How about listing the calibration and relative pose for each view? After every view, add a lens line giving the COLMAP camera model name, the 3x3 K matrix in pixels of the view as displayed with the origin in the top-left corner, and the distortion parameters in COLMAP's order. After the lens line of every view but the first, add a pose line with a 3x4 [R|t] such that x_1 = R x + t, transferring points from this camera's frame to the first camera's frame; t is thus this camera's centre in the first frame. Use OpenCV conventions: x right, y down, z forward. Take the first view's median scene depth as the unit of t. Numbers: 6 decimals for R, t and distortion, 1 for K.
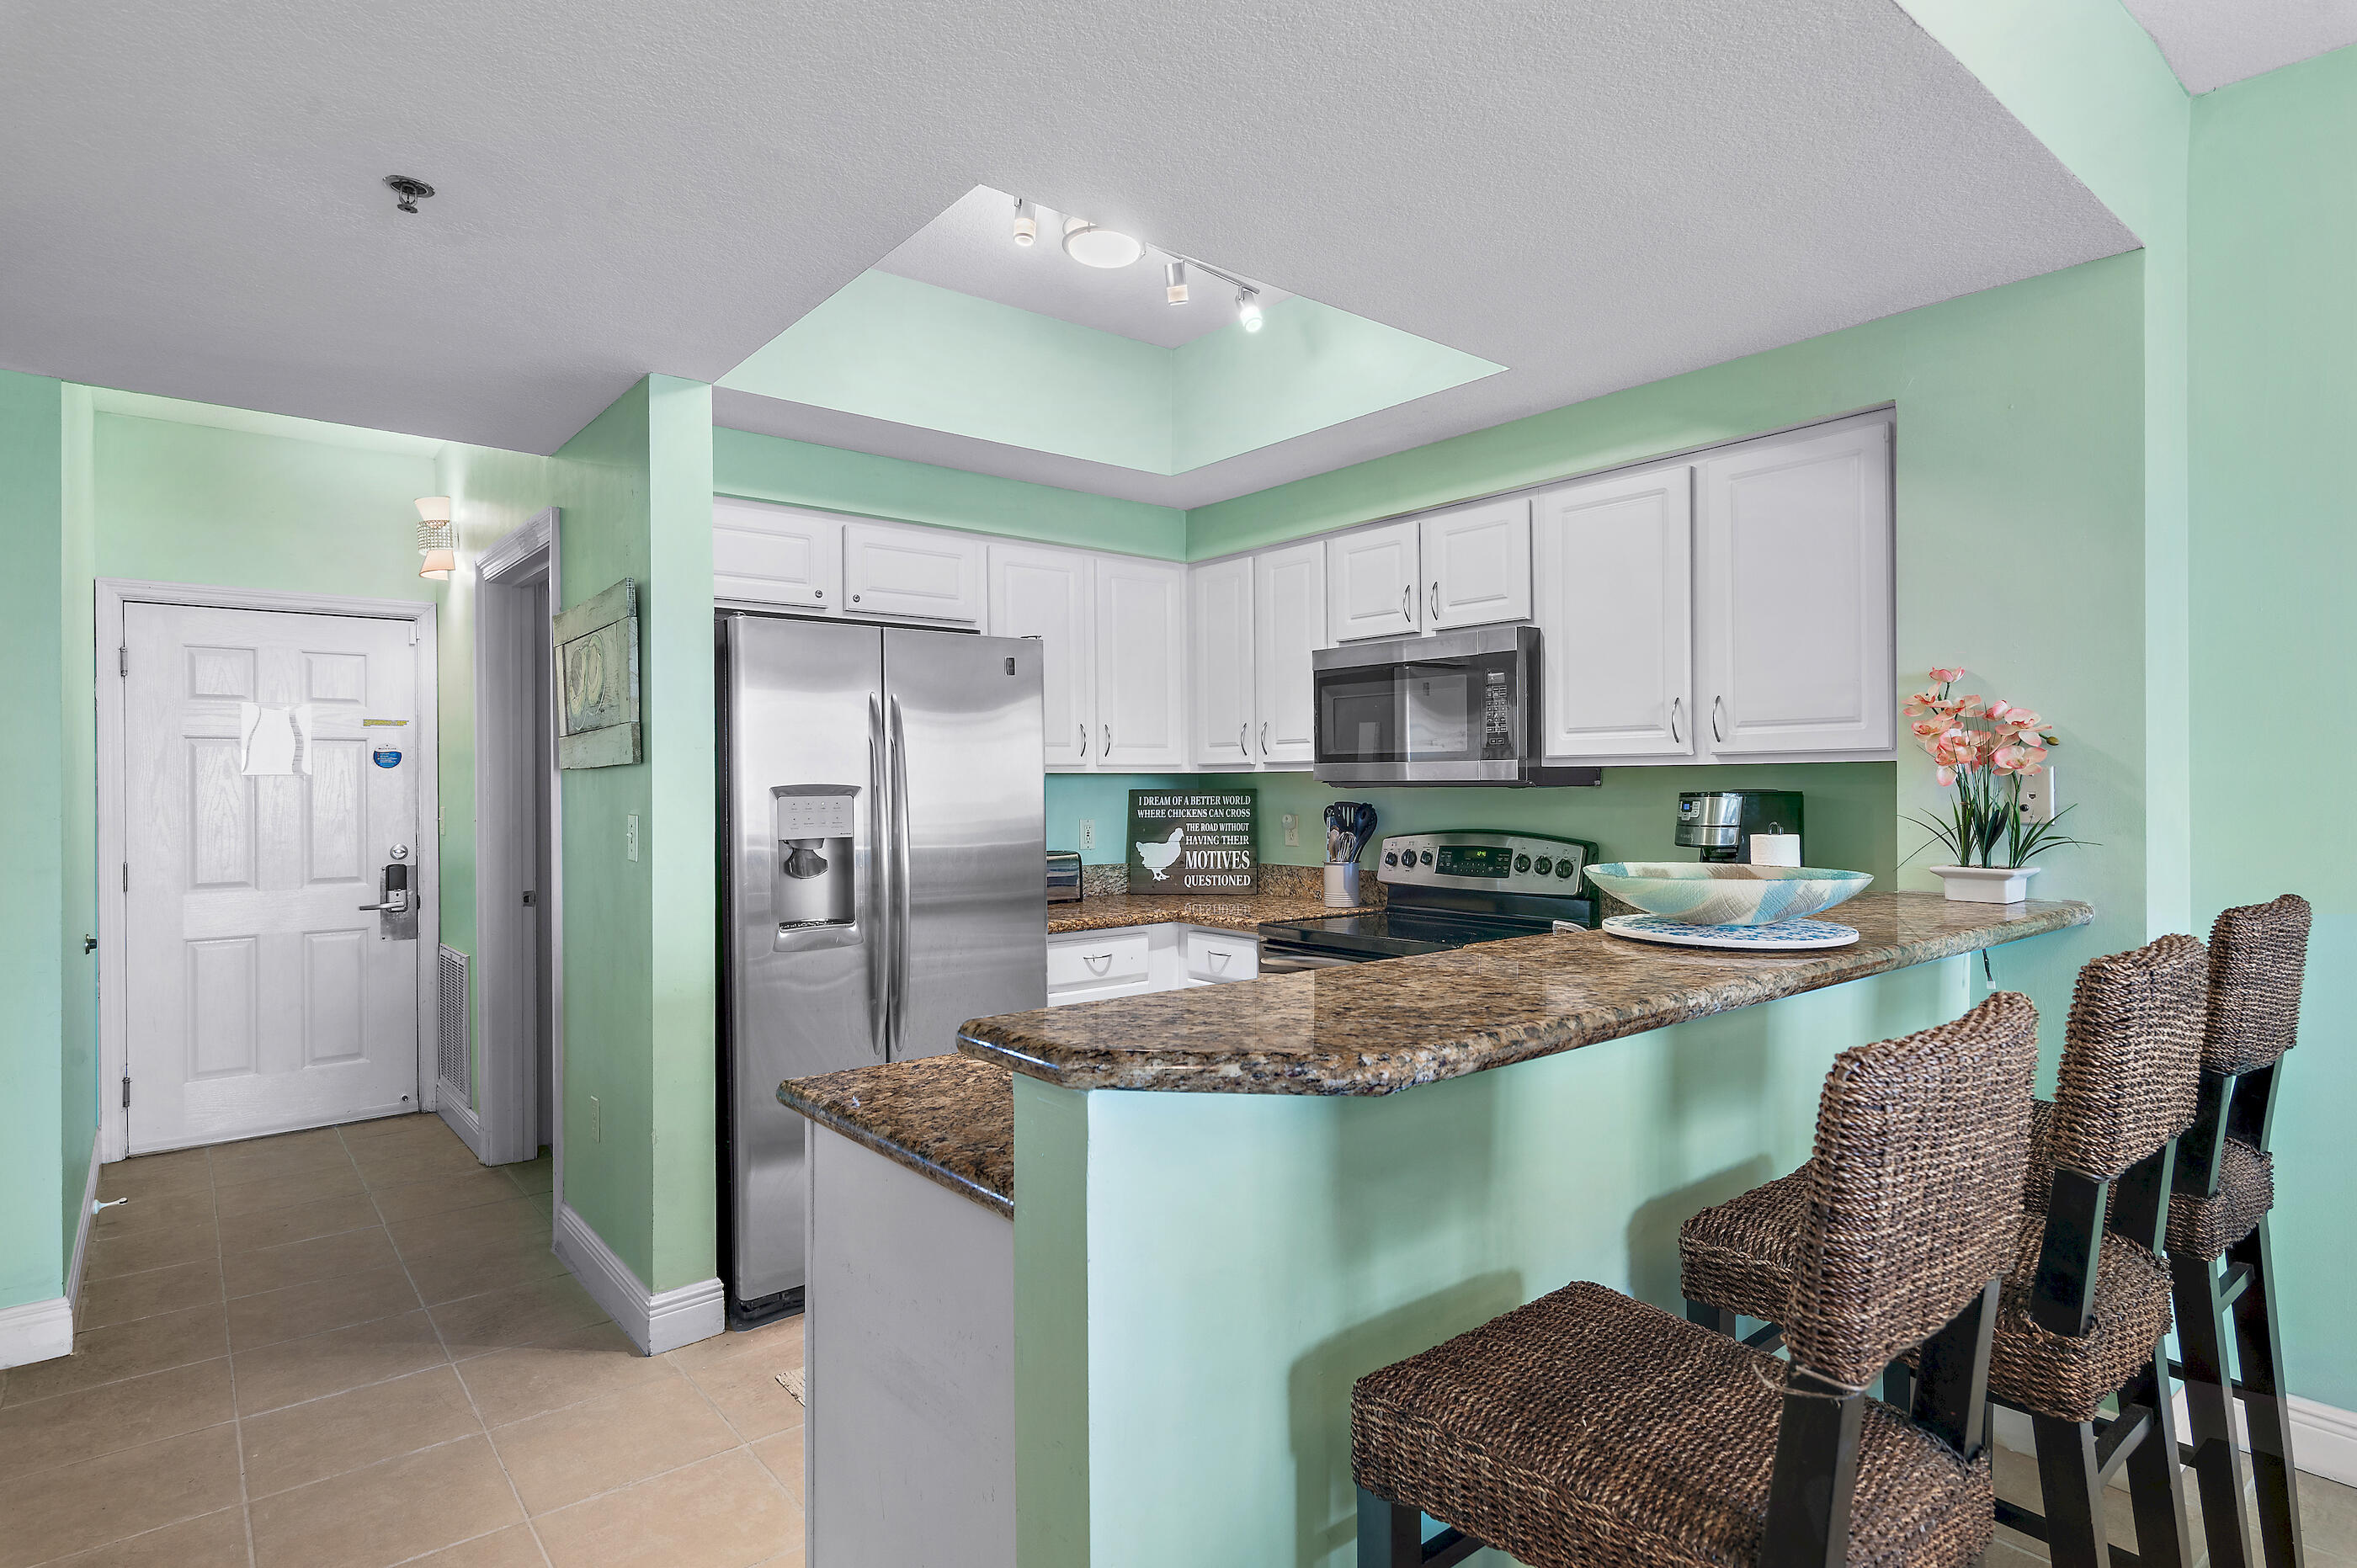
lens RADIAL K [[1228.5, 0, 1178.5], [0, 1228.5, 784.0], [0, 0, 1]] dist [0.000474, 0.000021]
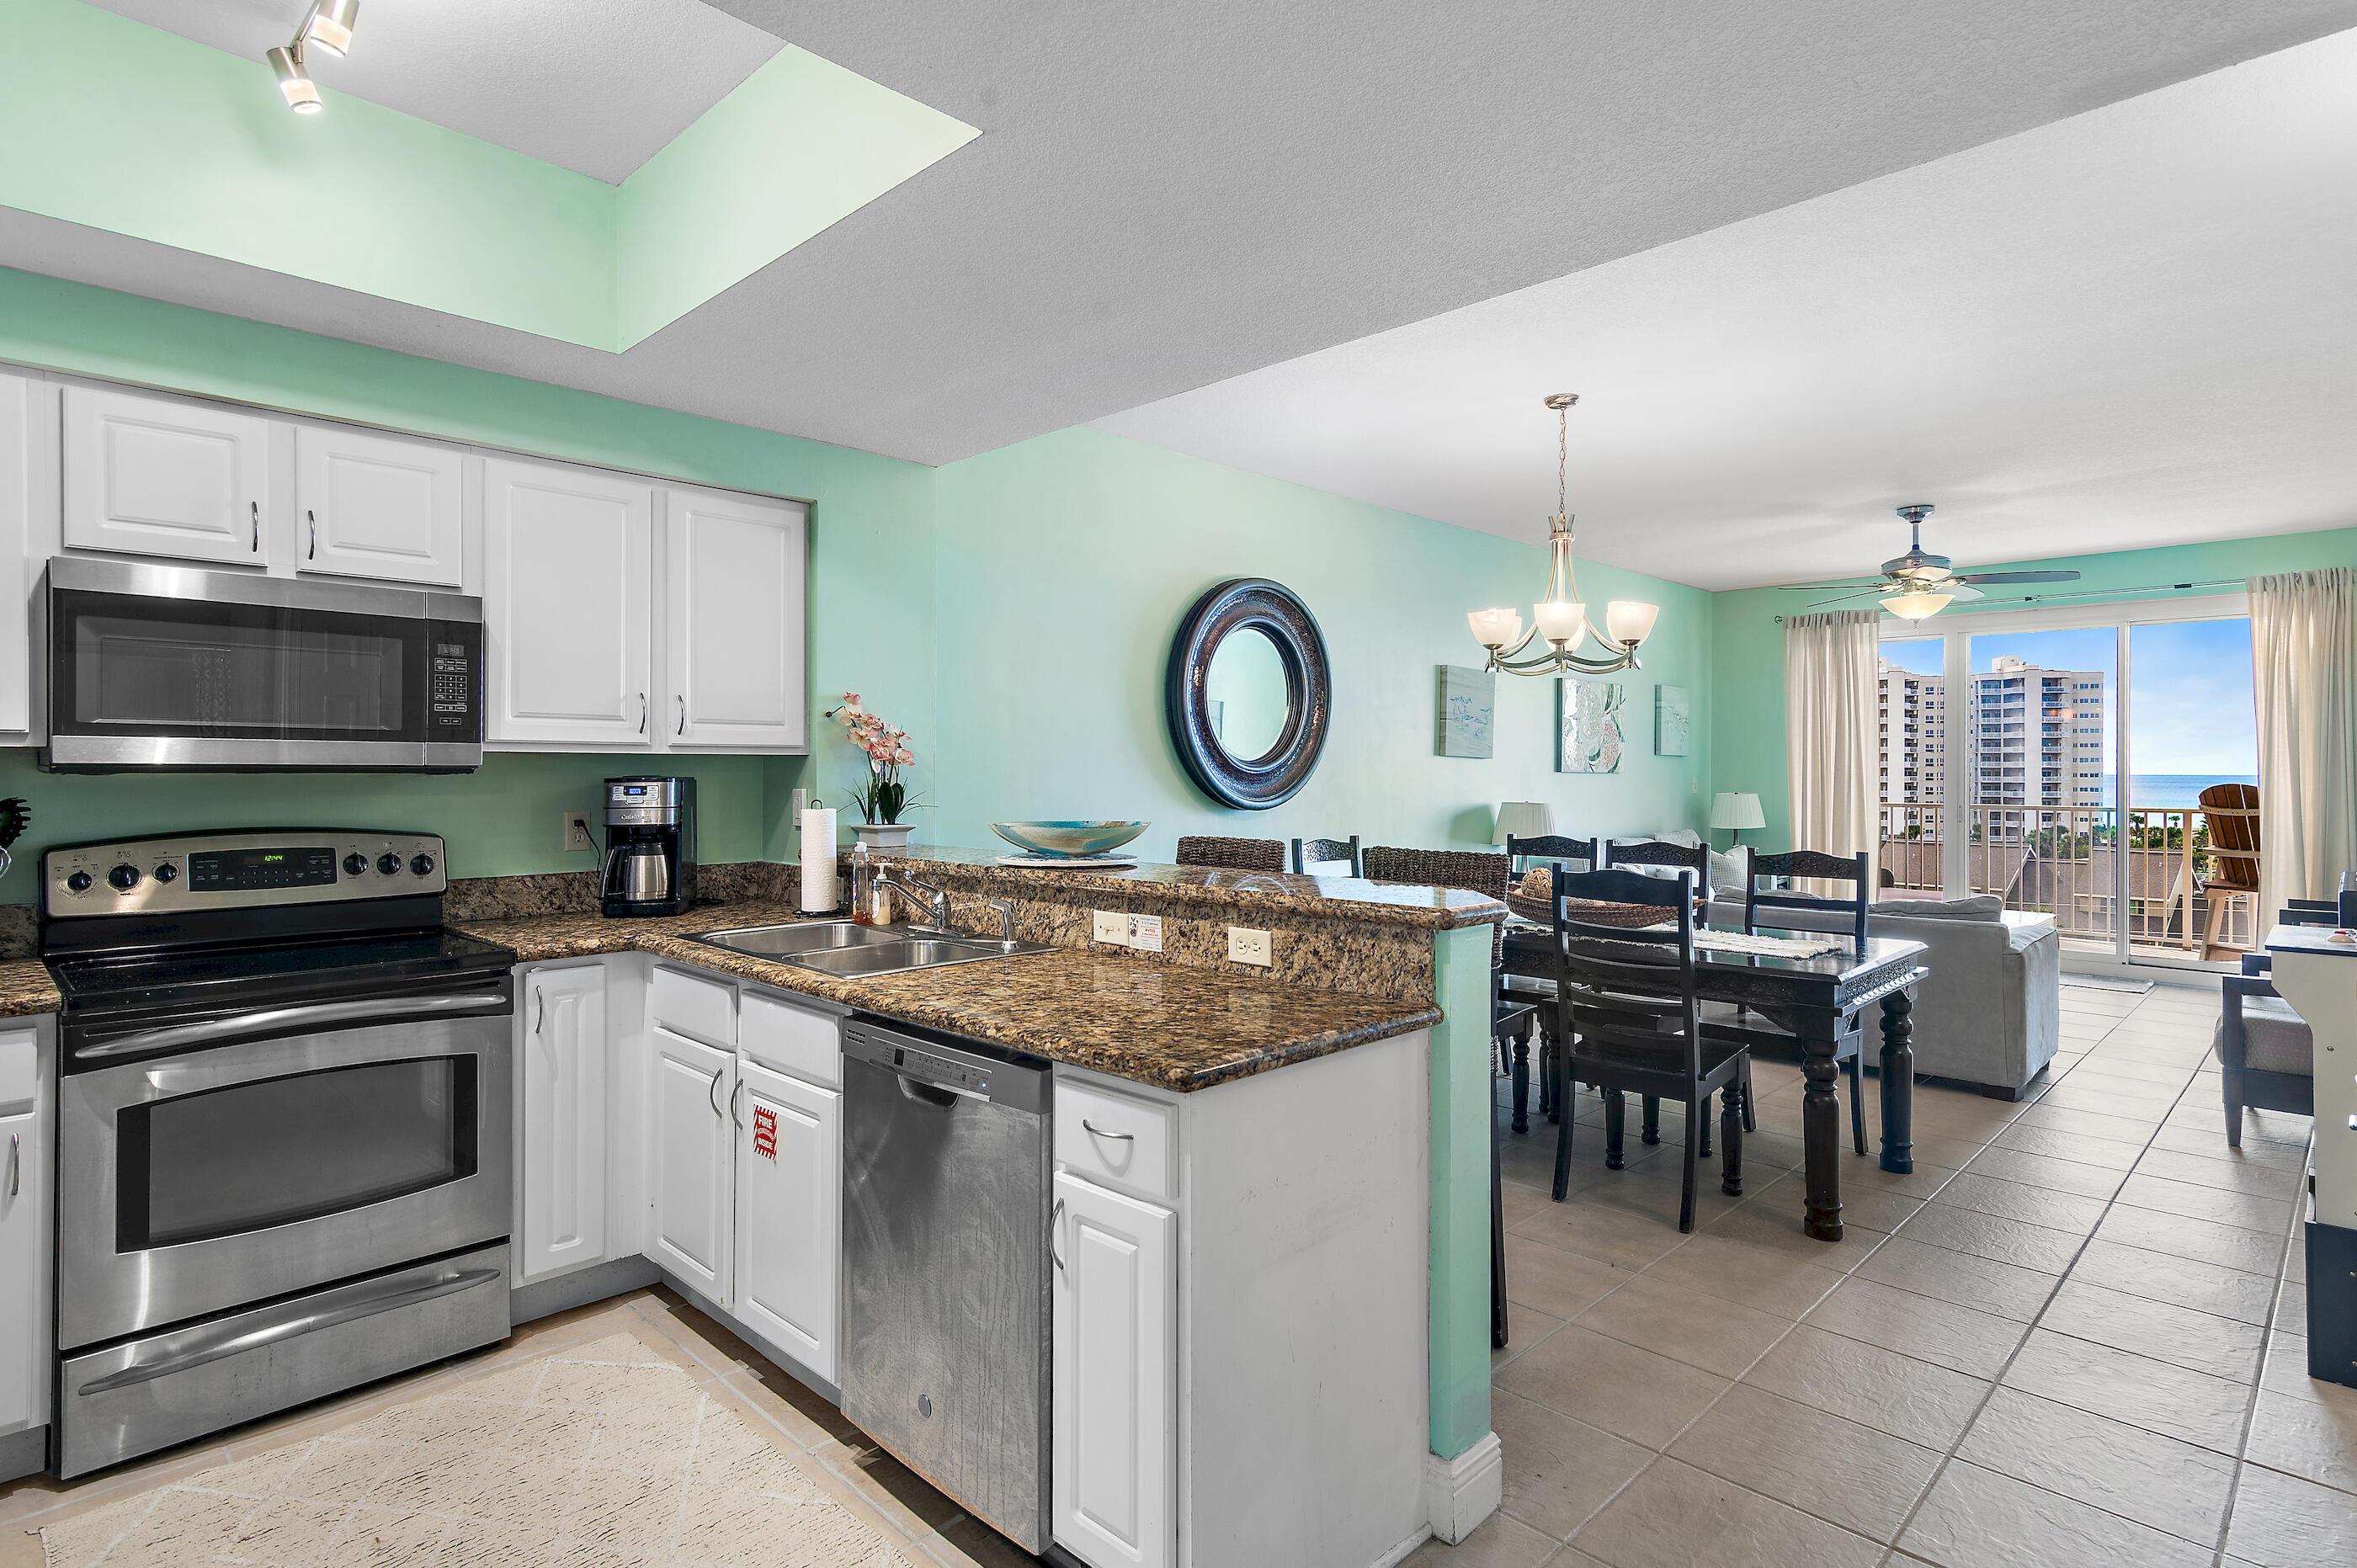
lens RADIAL K [[1202.5, 0, 1165.6], [0, 1202.5, 729.5], [0, 0, 1]] dist [0.002508, 0.001183]
pose [[-0.097047, 0.037767, 0.994563, -0.654508], [-0.003535, 0.999260, -0.038291, 0.002577], [-0.995274, -0.007232, -0.096841, 0.577341]]
